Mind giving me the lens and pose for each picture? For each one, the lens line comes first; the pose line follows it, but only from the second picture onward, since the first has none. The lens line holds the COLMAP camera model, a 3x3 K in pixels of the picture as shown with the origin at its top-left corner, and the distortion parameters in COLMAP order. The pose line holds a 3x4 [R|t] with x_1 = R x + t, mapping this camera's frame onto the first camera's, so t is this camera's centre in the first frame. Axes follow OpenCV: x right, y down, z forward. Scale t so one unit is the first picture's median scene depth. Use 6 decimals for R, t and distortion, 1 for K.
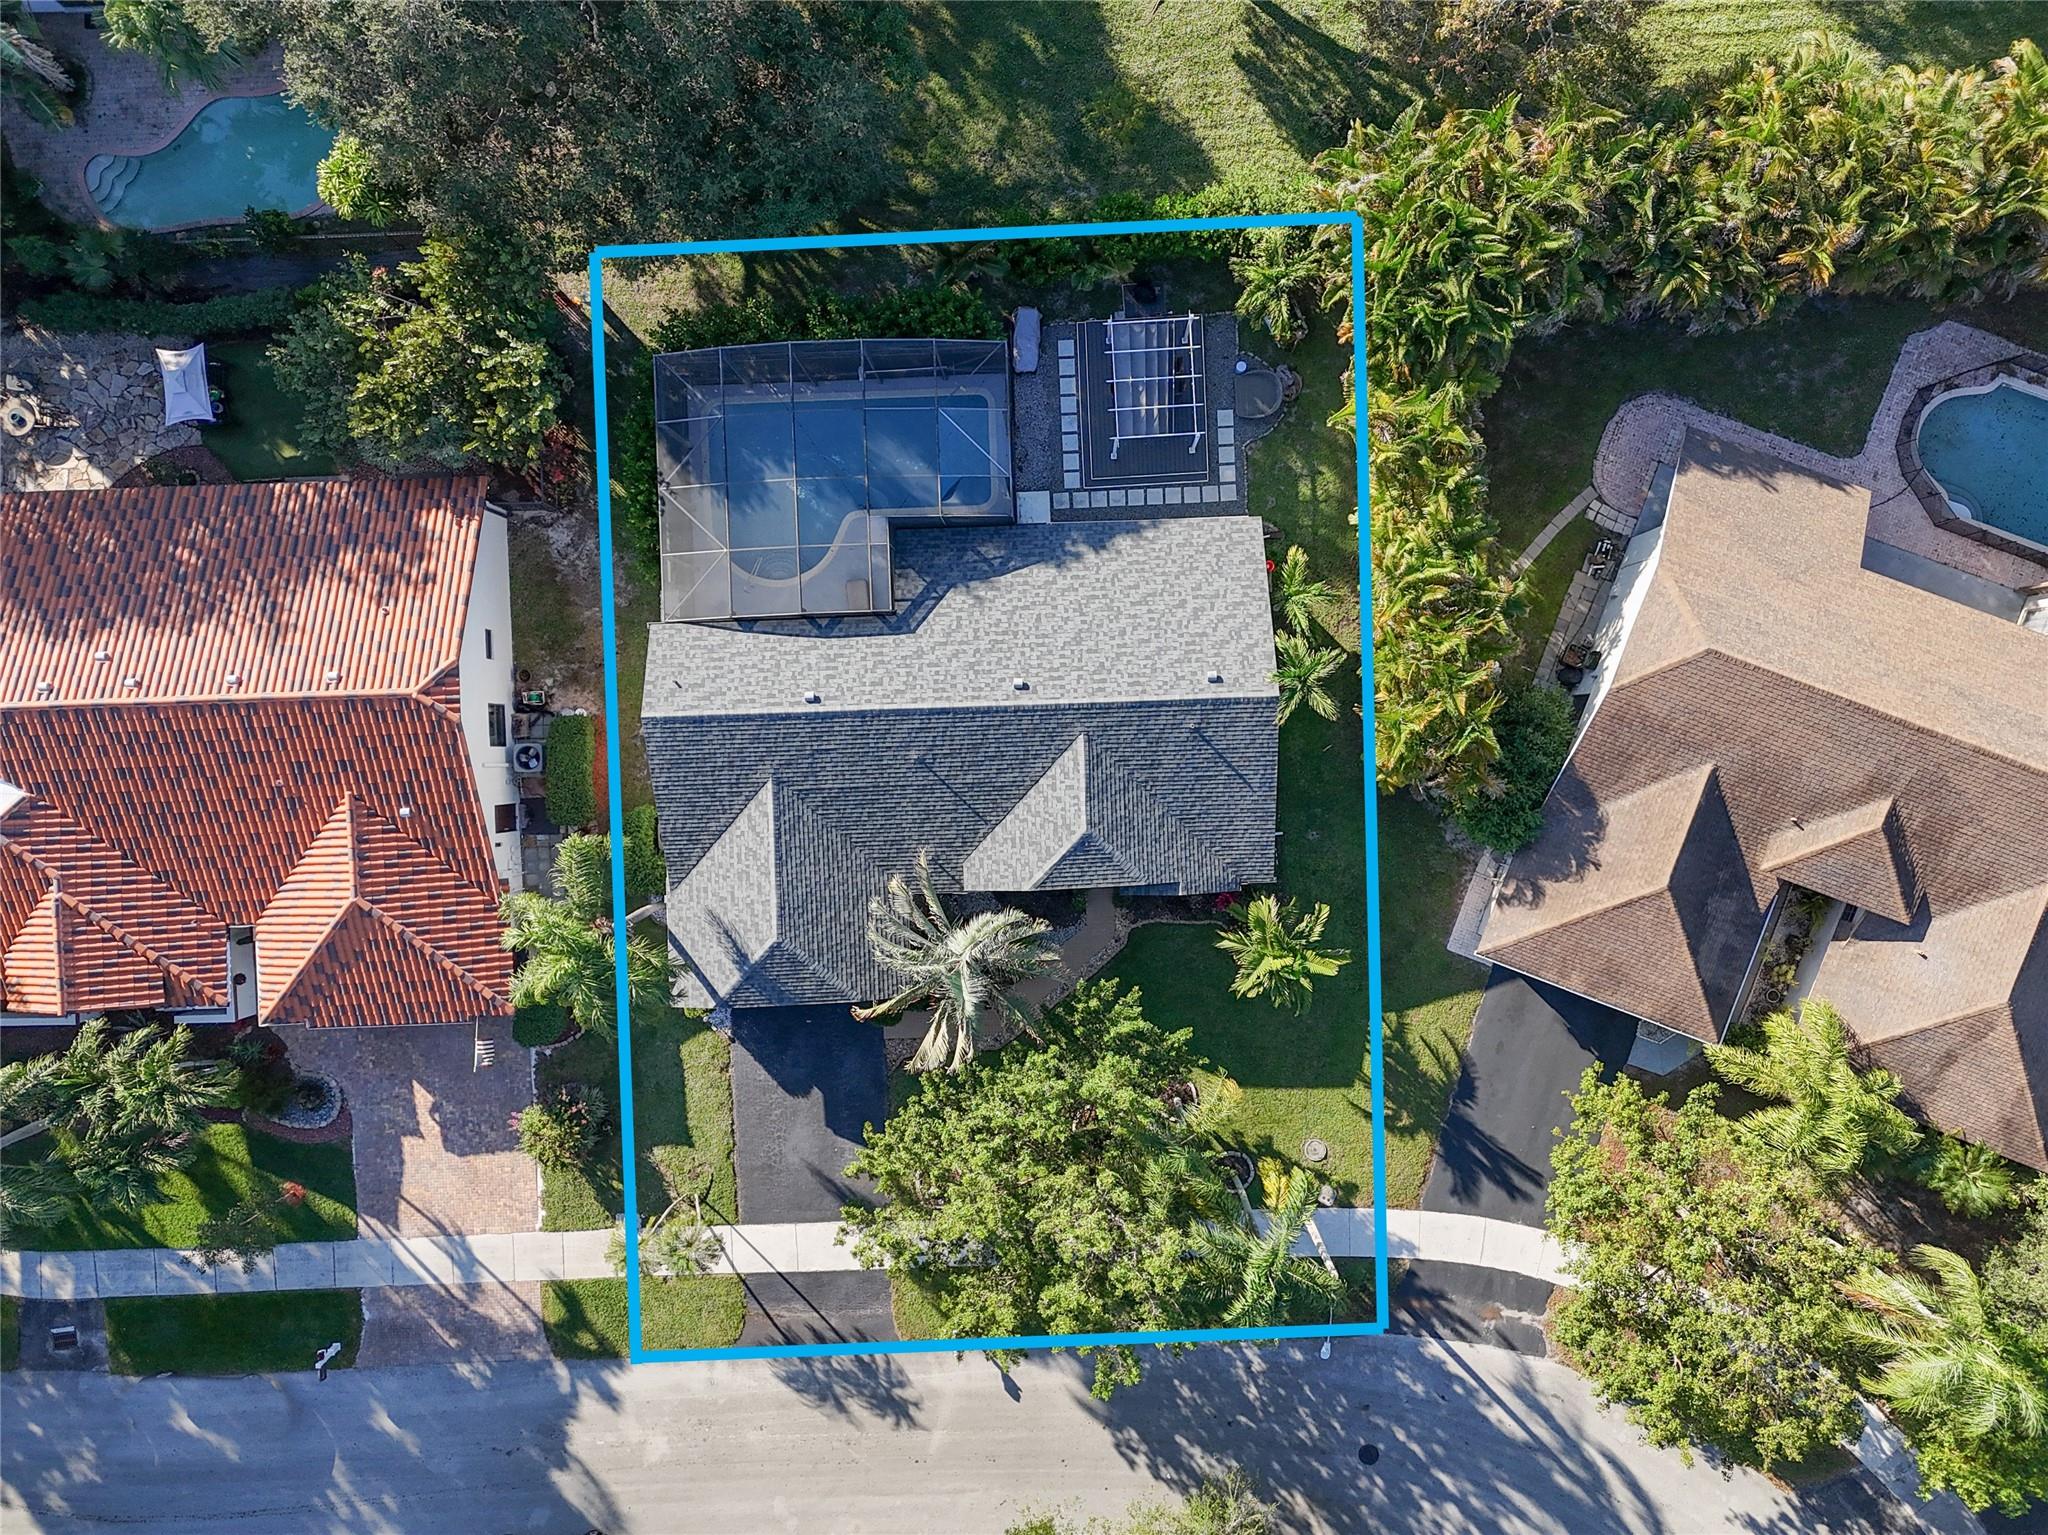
lens RADIAL K [[1473.6, 0, 1029.8], [0, 1473.6, 806.6], [0, 0, 1]] dist [0.056396, -0.037498]
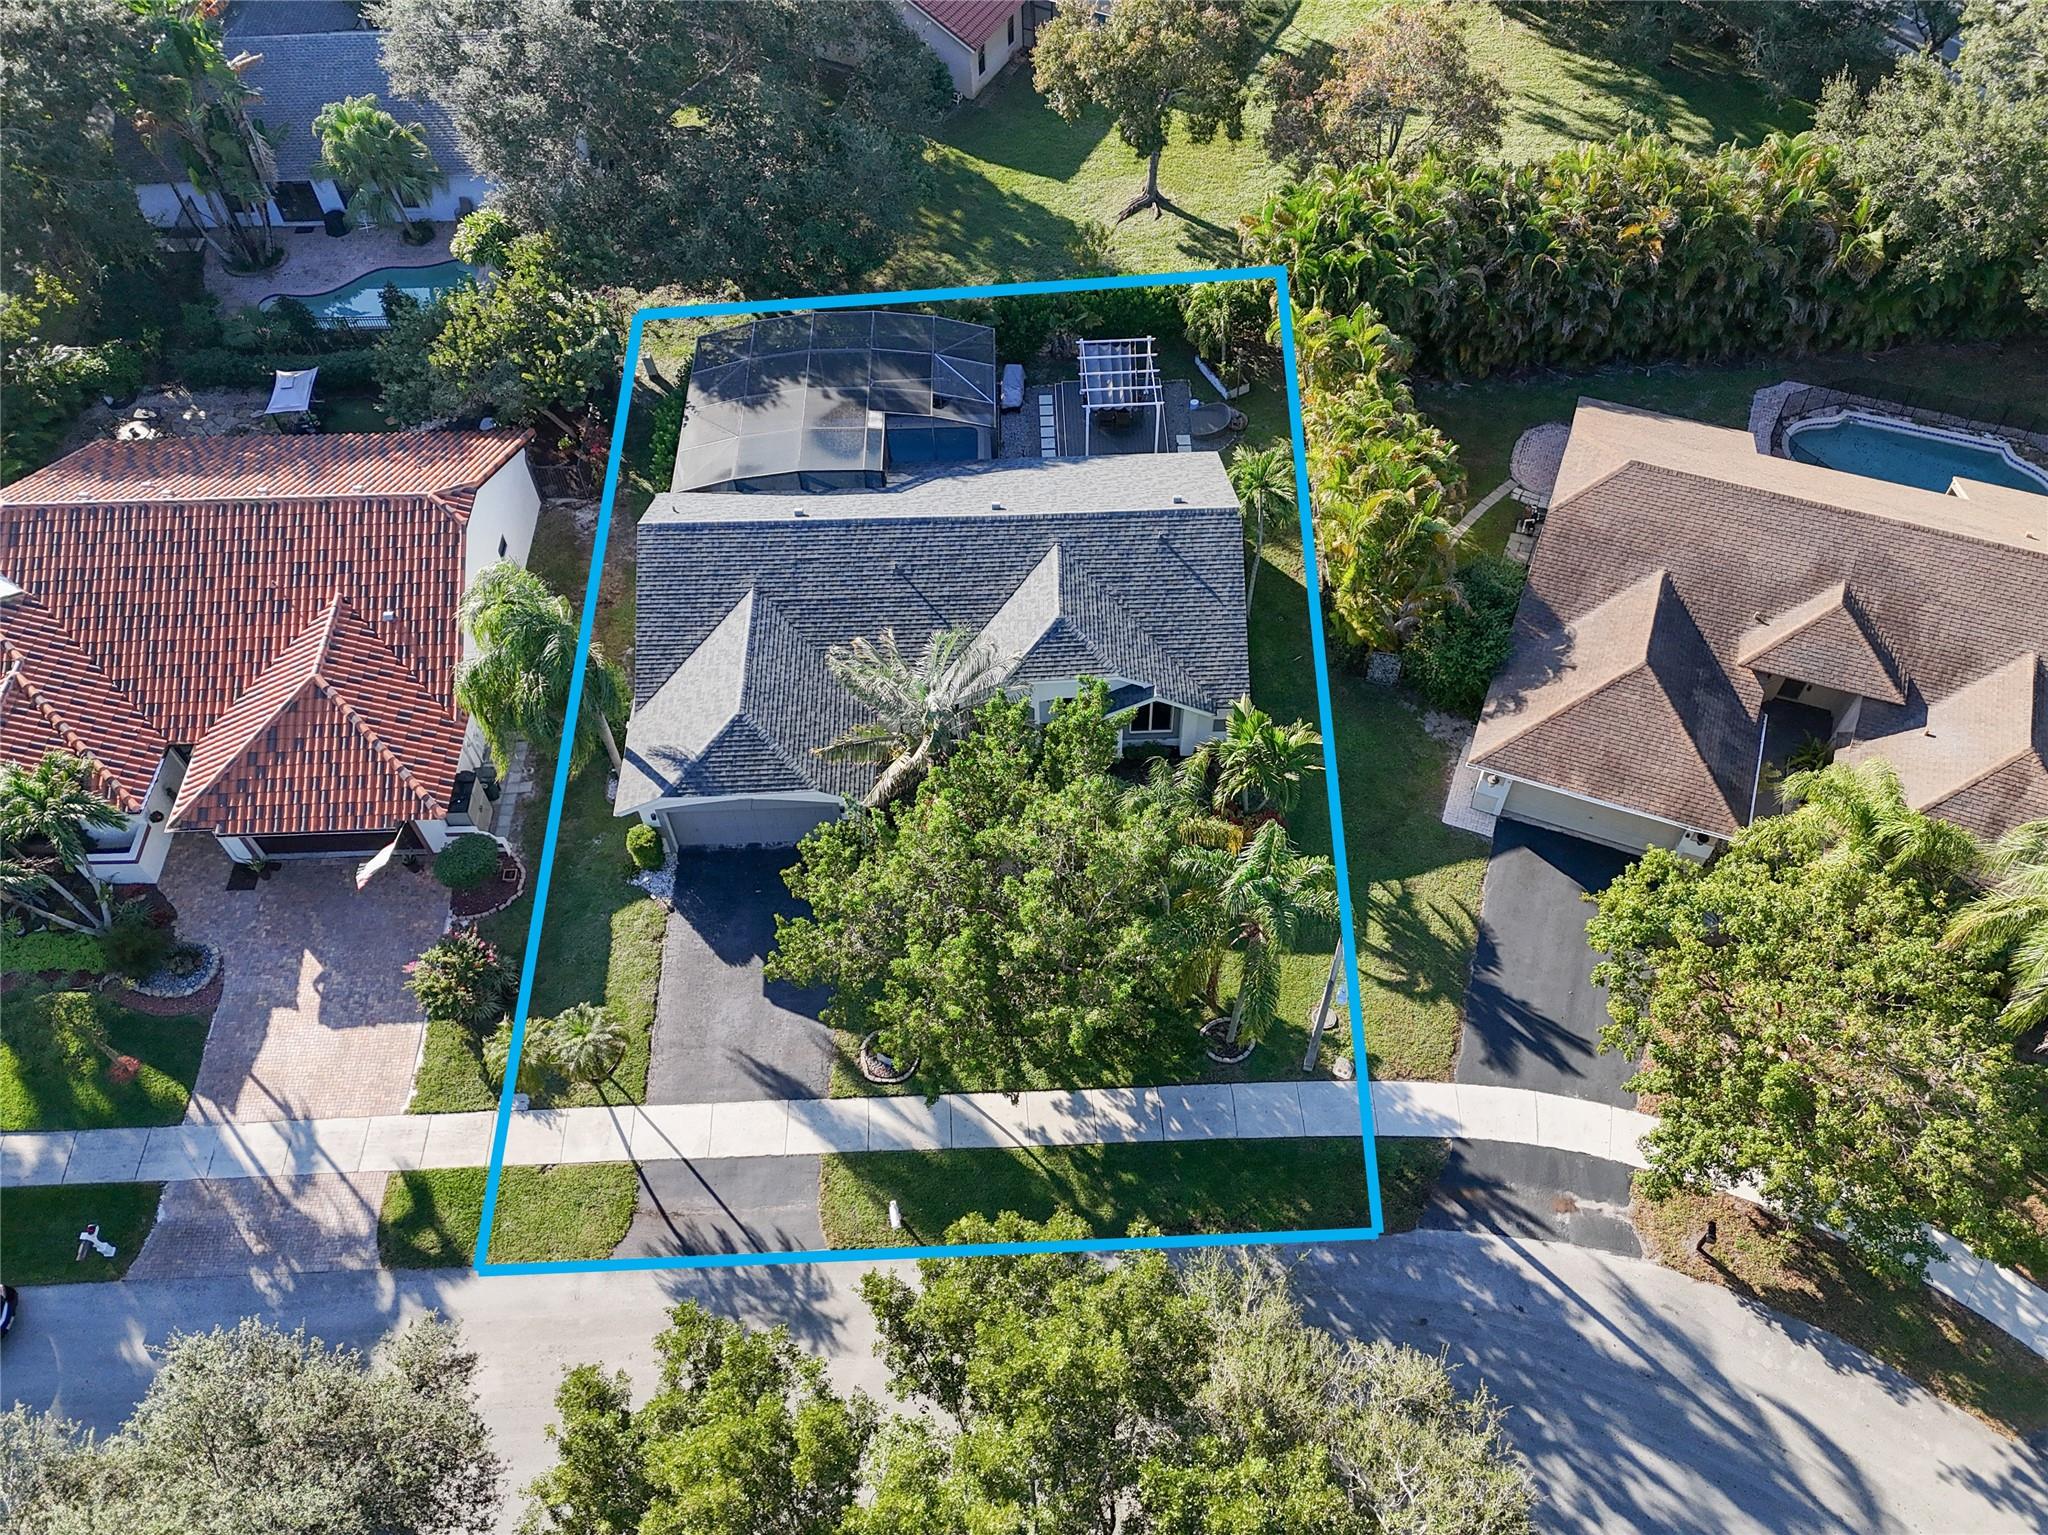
lens RADIAL K [[1473.6, 0, 1029.8], [0, 1473.6, 806.6], [0, 0, 1]] dist [0.056396, -0.037498]
pose [[0.999859, 0.016326, -0.004010, 0.021932], [-0.015685, 0.820131, -0.571961, 0.632357], [-0.006049, 0.571943, 0.820271, 0.221082]]
